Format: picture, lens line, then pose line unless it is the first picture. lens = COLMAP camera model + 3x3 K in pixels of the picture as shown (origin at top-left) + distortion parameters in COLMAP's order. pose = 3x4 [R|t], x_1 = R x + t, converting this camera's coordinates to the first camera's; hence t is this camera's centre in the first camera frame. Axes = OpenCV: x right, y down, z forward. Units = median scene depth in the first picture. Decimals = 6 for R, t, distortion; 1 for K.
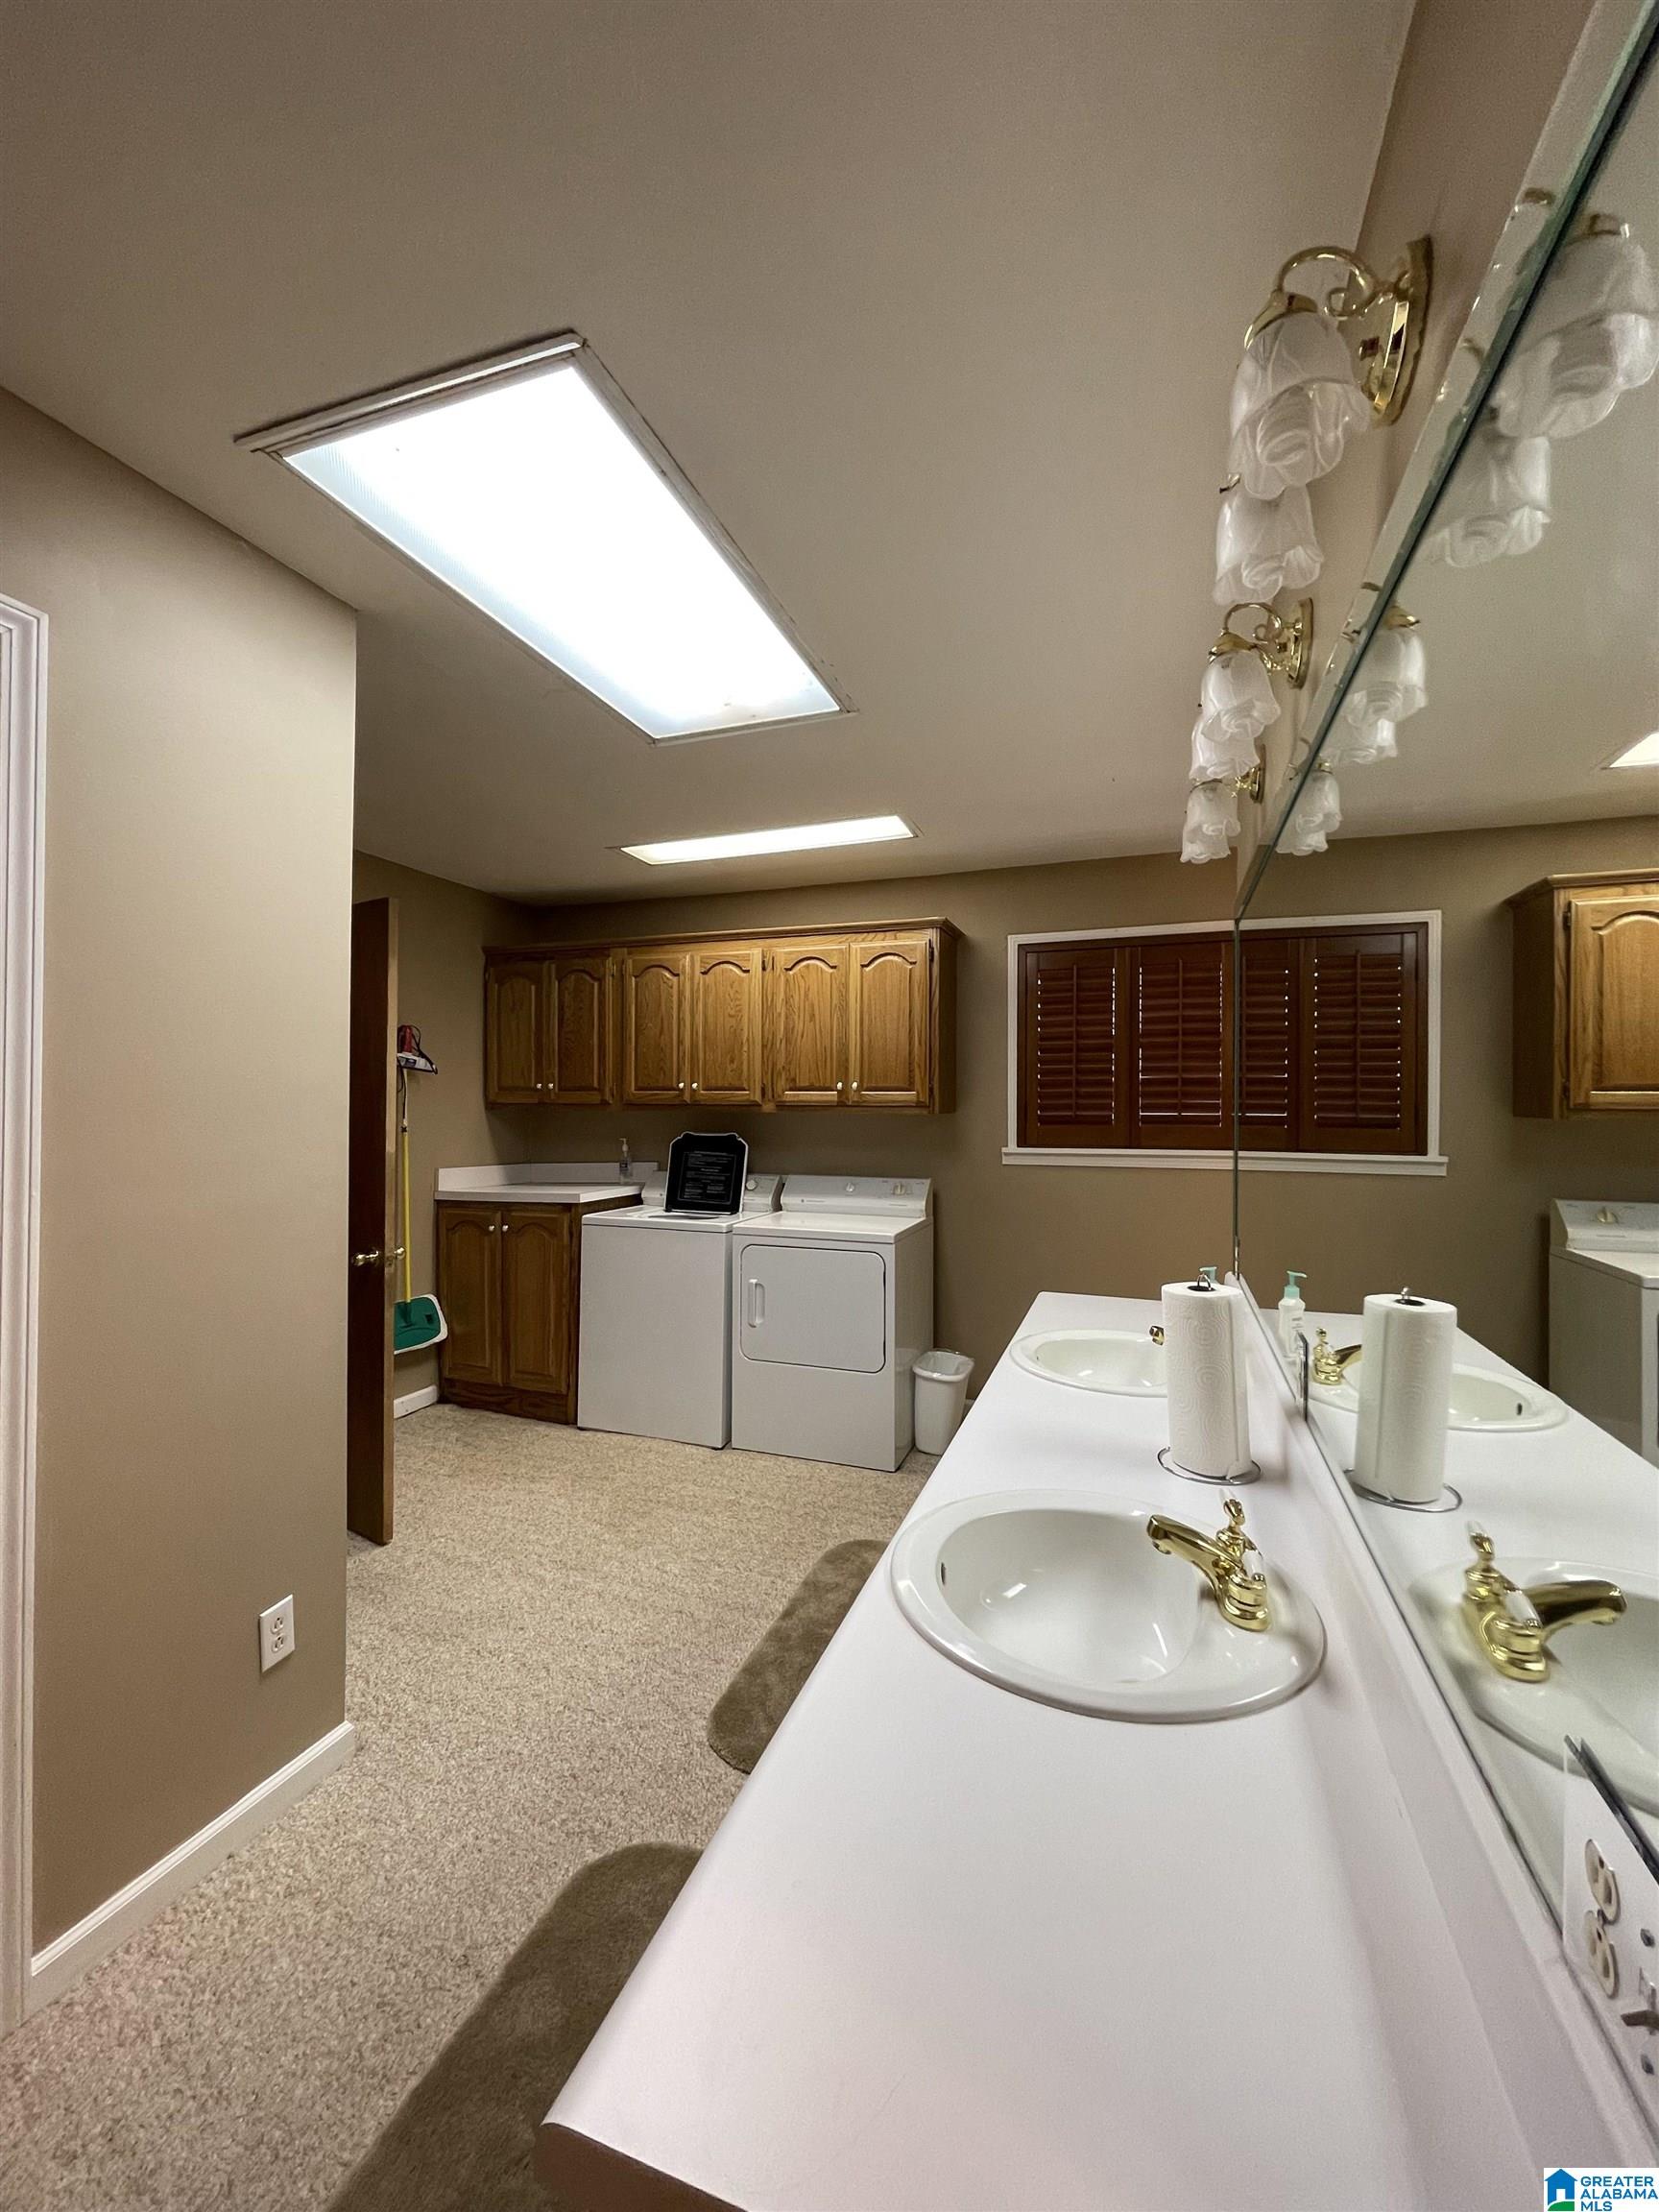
lens RADIAL K [[895.6, 0, 828.1], [0, 895.6, 1098.8], [0, 0, 1]] dist [-0.003579, 0.000625]
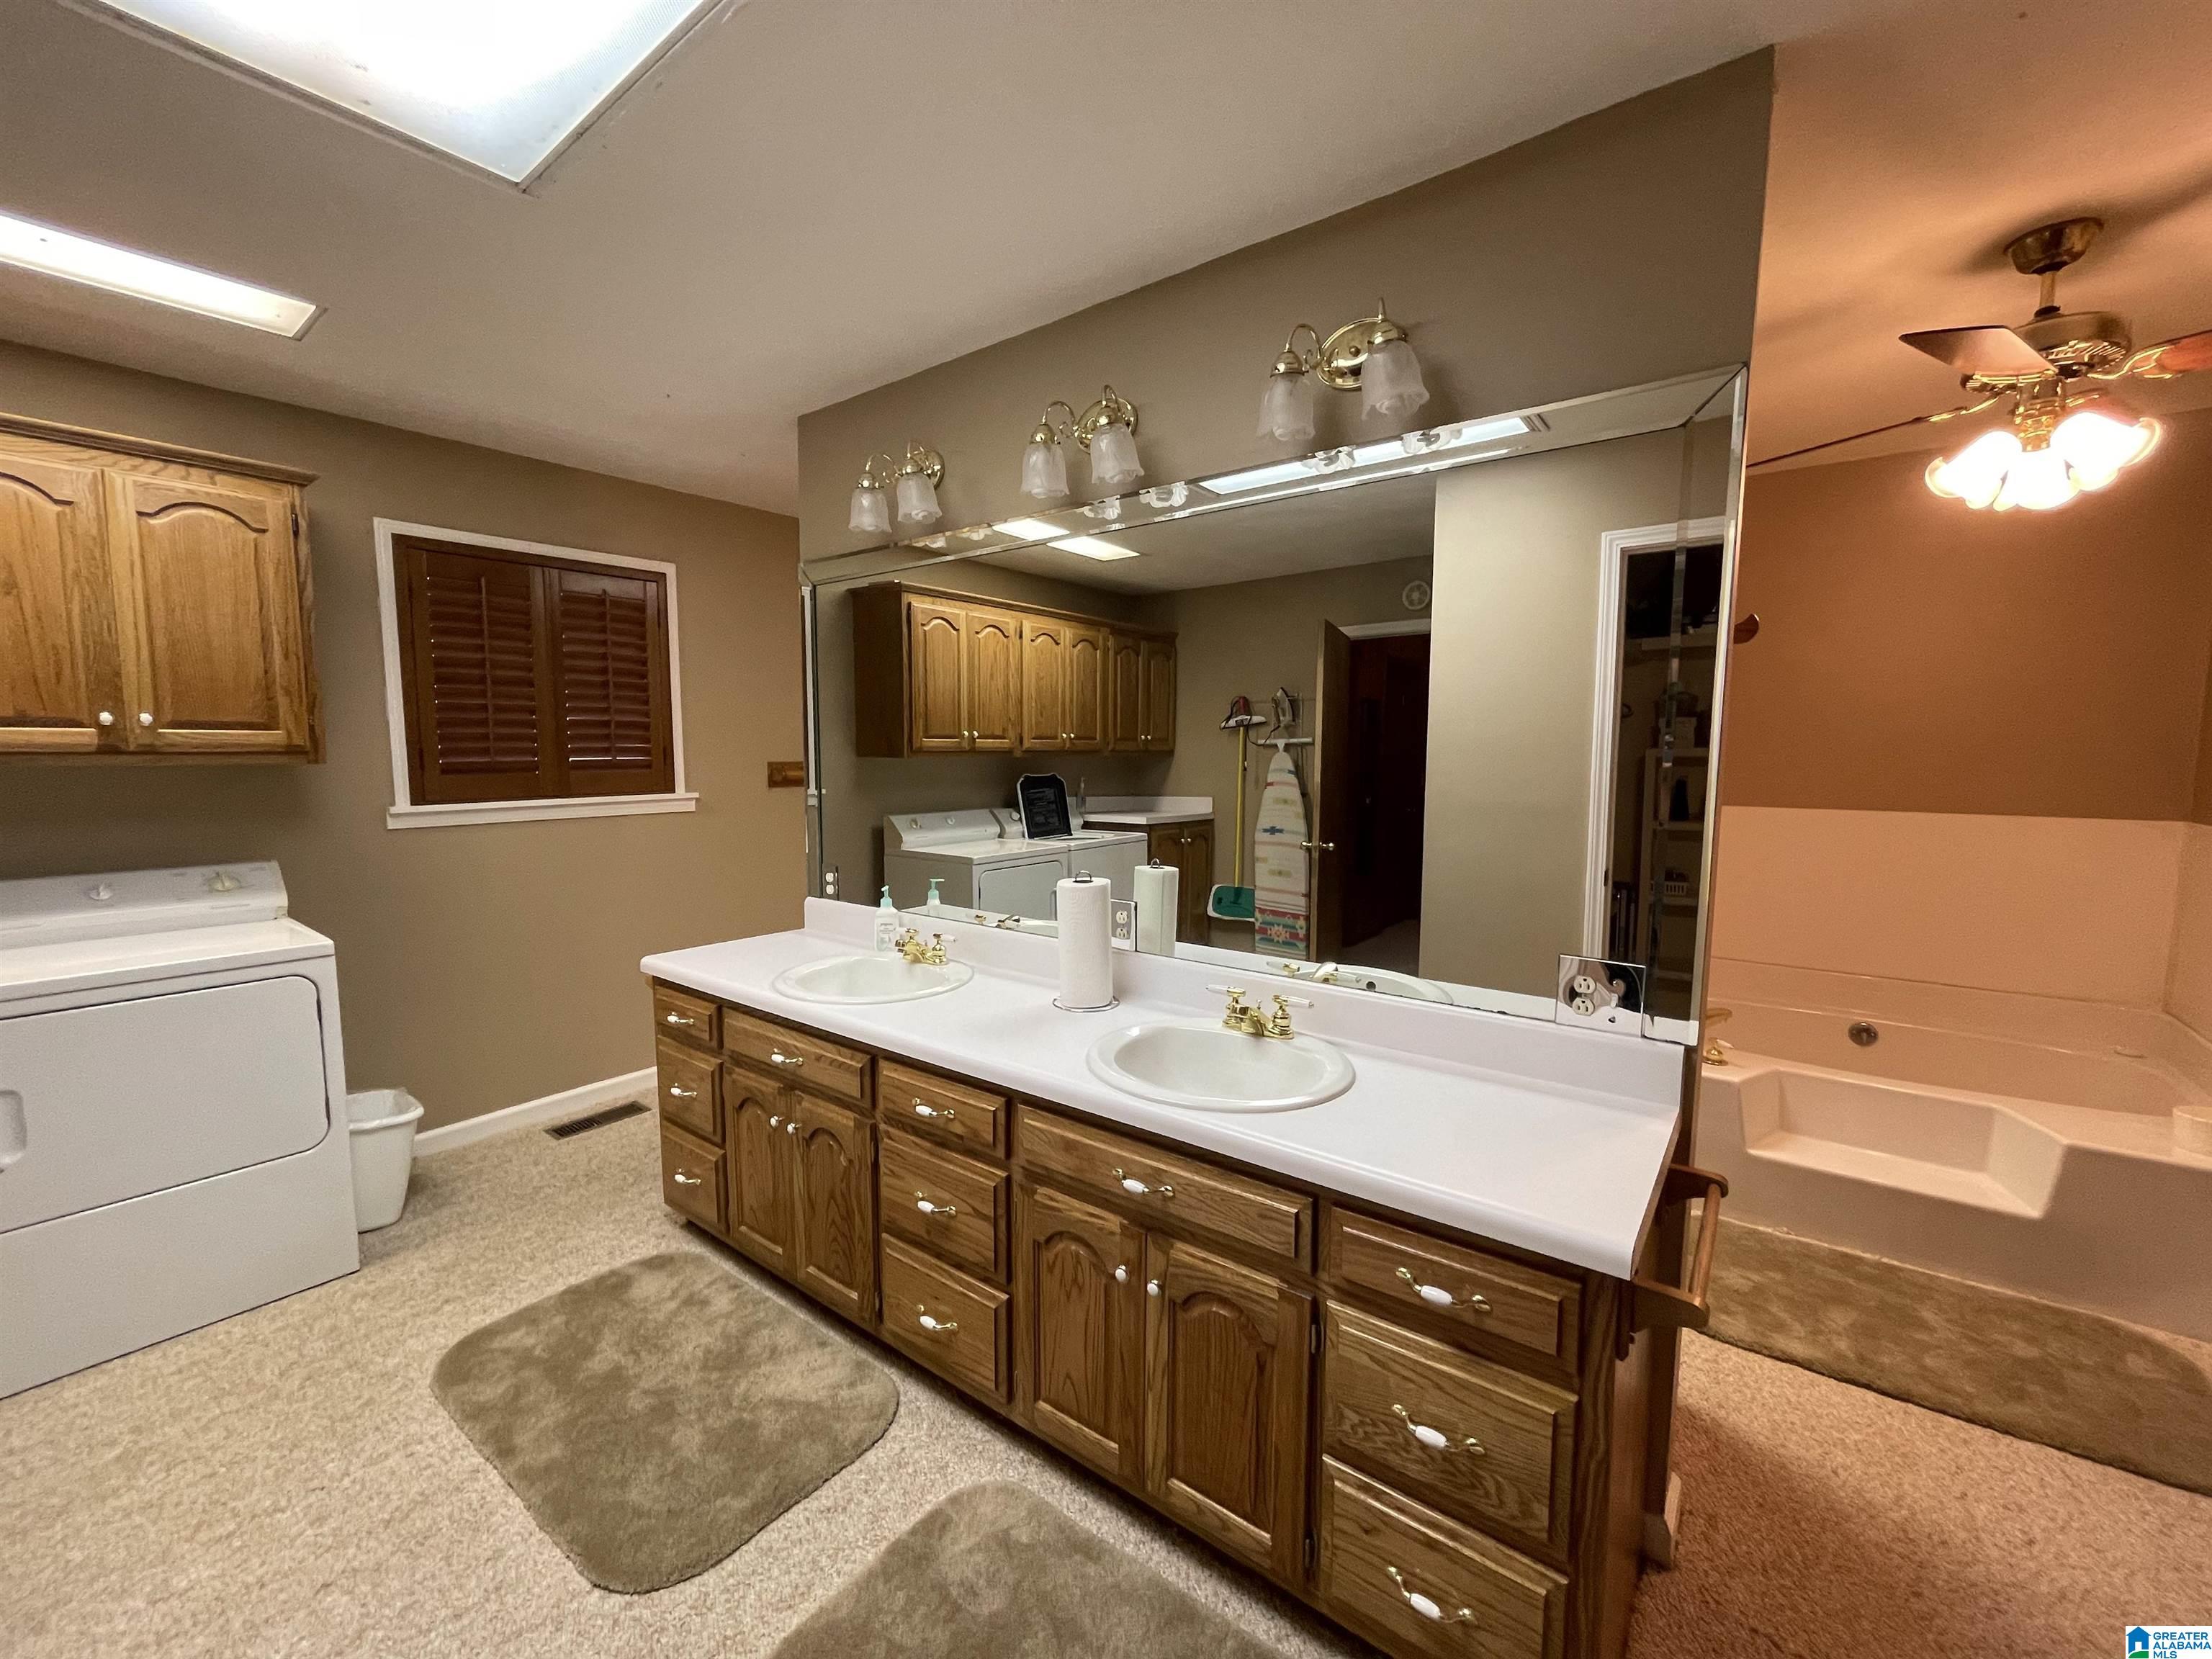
lens RADIAL K [[895.6, 0, 1097.1], [0, 895.6, 833.1], [0, 0, 1]] dist [-0.003579, 0.000625]
pose [[0.310024, -0.093602, 0.946110, -0.347797], [-0.004740, 0.994977, 0.099990, -0.001349], [-0.950717, -0.035483, 0.308023, 0.215309]]
